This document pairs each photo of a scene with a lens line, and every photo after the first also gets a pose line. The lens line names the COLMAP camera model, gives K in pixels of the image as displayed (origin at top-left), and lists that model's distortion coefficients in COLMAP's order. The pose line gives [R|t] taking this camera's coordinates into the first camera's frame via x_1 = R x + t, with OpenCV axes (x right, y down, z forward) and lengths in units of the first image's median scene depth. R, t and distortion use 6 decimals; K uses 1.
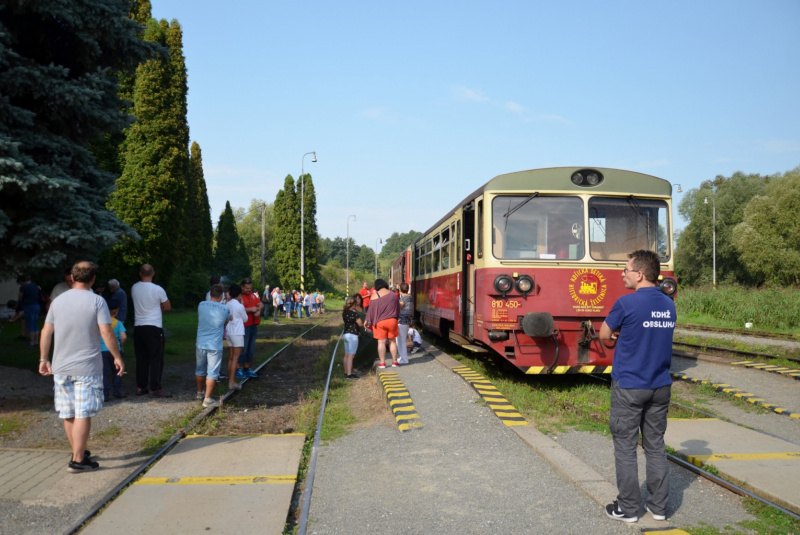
lens RADIAL K [[659.8, 0, 398.7], [0, 659.8, 281.2], [0, 0, 1]] dist [-0.055582, 0.009130]
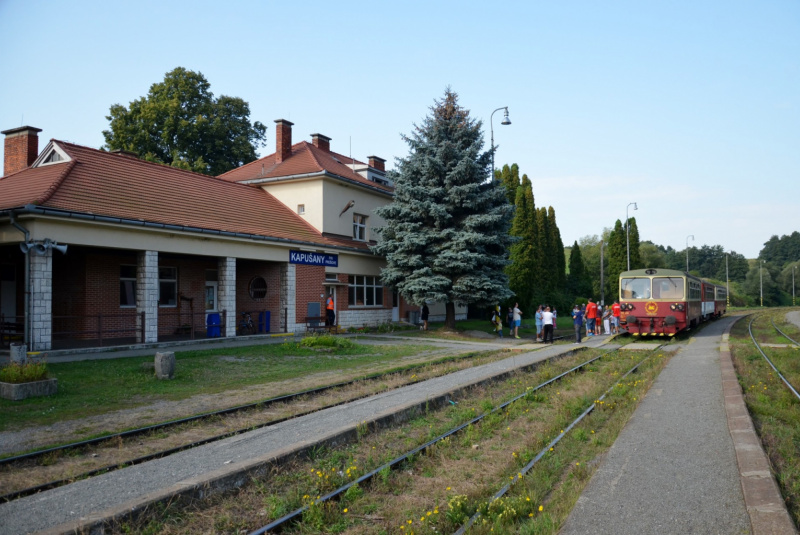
lens RADIAL K [[605.7, 0, 418.5], [0, 605.7, 269.9], [0, 0, 1]] dist [-0.014768, 0.003521]
pose [[0.855412, -0.039386, -0.516449, 0.420435], [0.021652, 0.998952, -0.040321, -0.039027], [0.517496, 0.023309, 0.855368, -1.028335]]
